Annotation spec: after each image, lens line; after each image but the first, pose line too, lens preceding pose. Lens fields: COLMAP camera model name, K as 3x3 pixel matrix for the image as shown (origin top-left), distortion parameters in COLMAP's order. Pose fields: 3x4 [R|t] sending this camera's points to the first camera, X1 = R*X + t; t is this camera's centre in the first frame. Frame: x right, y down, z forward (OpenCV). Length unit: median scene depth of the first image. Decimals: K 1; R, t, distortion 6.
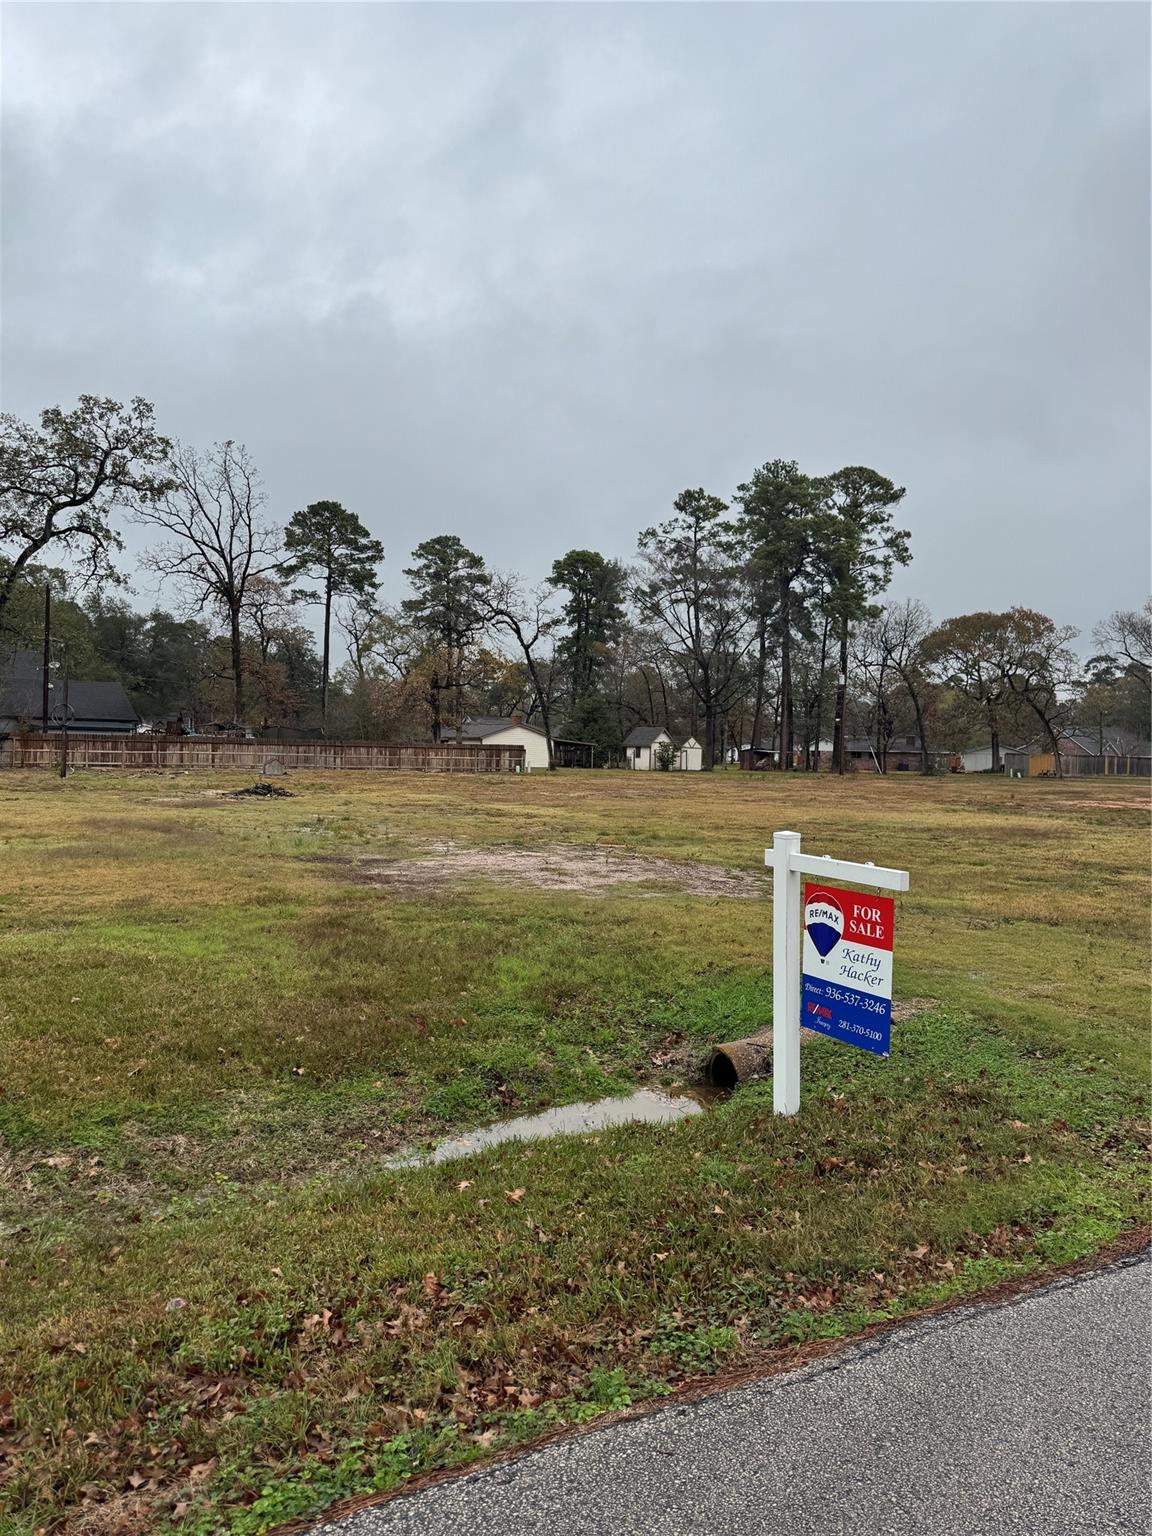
lens RADIAL K [[1035.0, 0, 580.6], [0, 1035.0, 764.8], [0, 0, 1]] dist [0.028895, -0.050154]
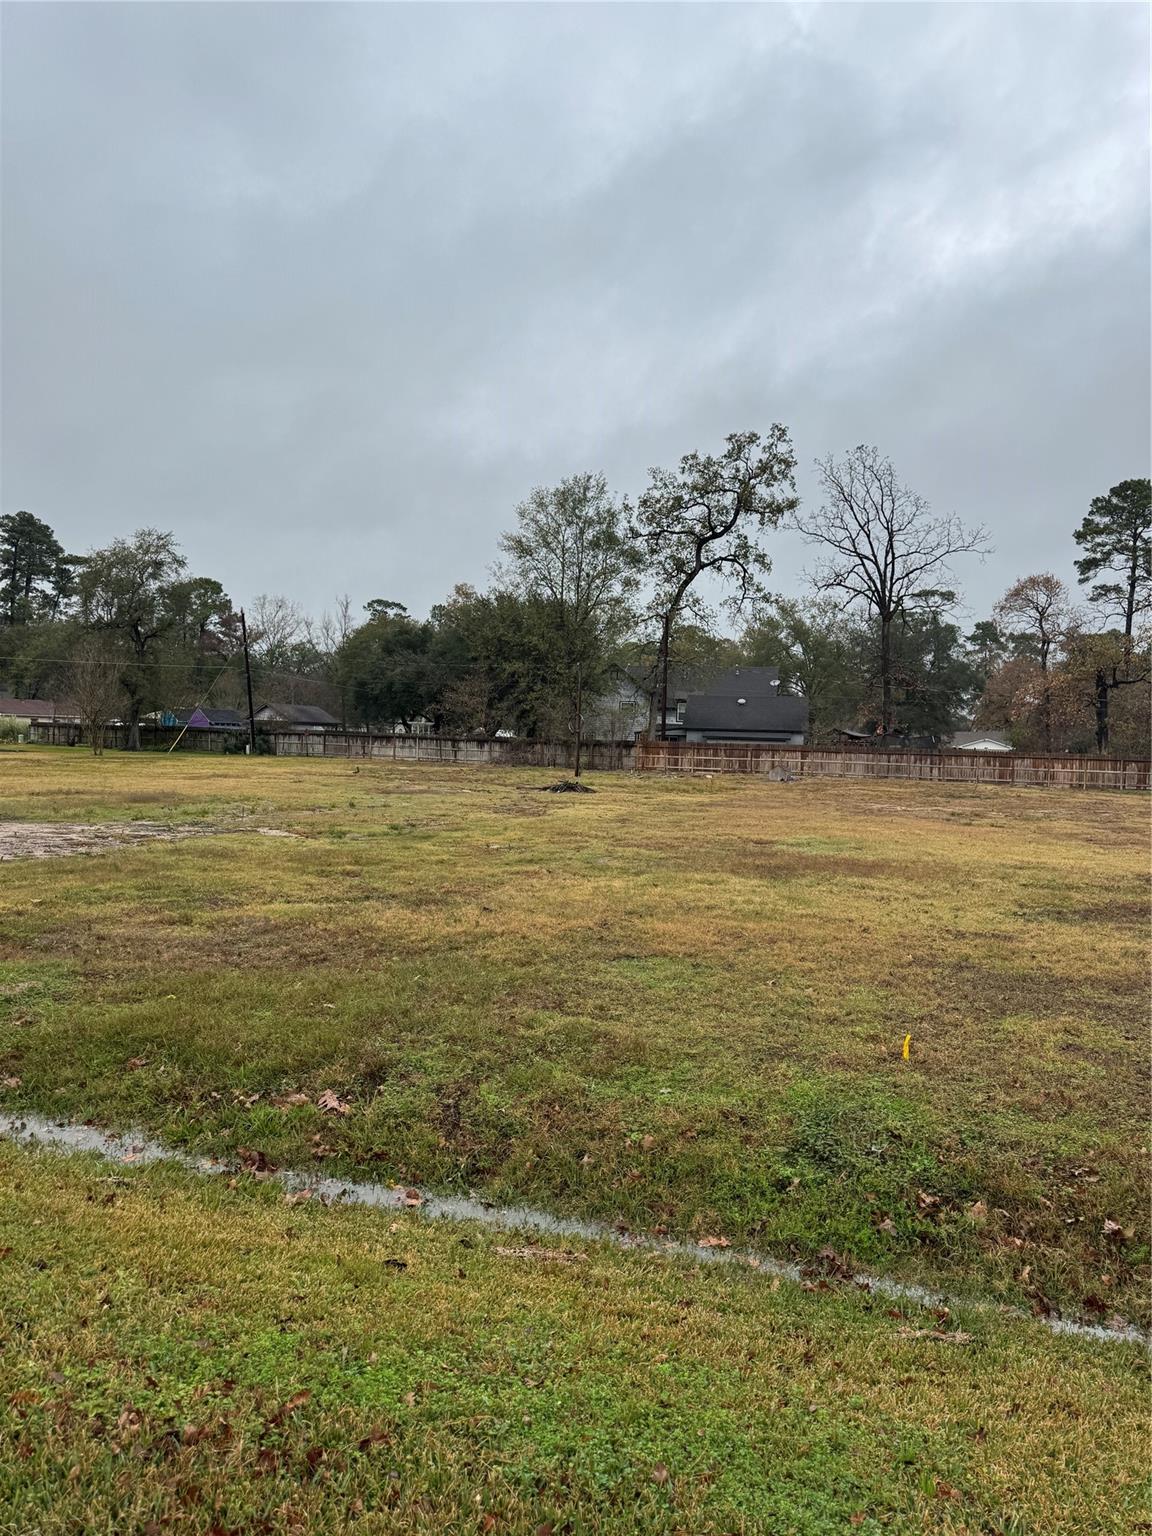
lens RADIAL K [[1035.0, 0, 589.0], [0, 1035.0, 780.5], [0, 0, 1]] dist [0.028895, -0.050154]
pose [[0.627563, 0.025057, -0.778163, 0.201503], [-0.027335, 0.999575, 0.010142, 0.002214], [0.778086, 0.014906, 0.627981, 0.136952]]
